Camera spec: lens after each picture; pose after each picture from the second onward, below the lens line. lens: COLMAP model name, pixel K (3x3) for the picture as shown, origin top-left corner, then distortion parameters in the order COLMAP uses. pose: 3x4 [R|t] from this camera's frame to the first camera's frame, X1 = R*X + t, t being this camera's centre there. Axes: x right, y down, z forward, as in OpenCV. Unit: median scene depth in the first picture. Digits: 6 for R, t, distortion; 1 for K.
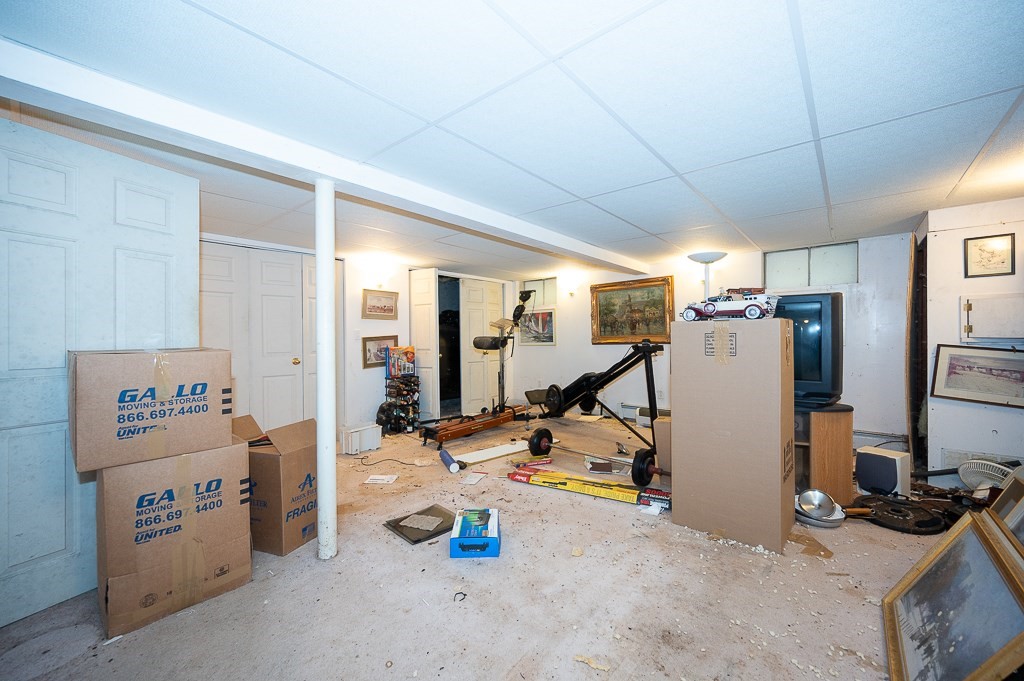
lens RADIAL K [[402.7, 0, 512.0], [0, 402.7, 340.5], [0, 0, 1]] dist [-0.000030, 0.000073]
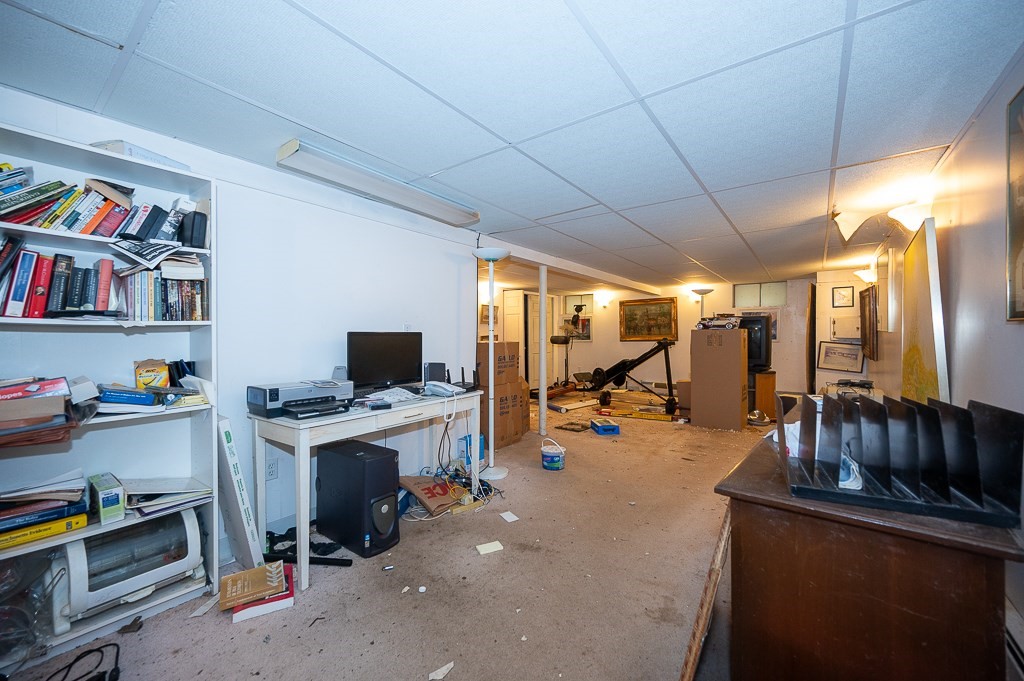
lens RADIAL K [[402.7, 0, 512.0], [0, 402.7, 340.5], [0, 0, 1]] dist [-0.000030, 0.000073]
pose [[0.998257, 0.004342, 0.058850, -0.340298], [-0.004568, 0.999983, 0.003701, 0.003474], [-0.058833, -0.003964, 0.998260, -0.535640]]
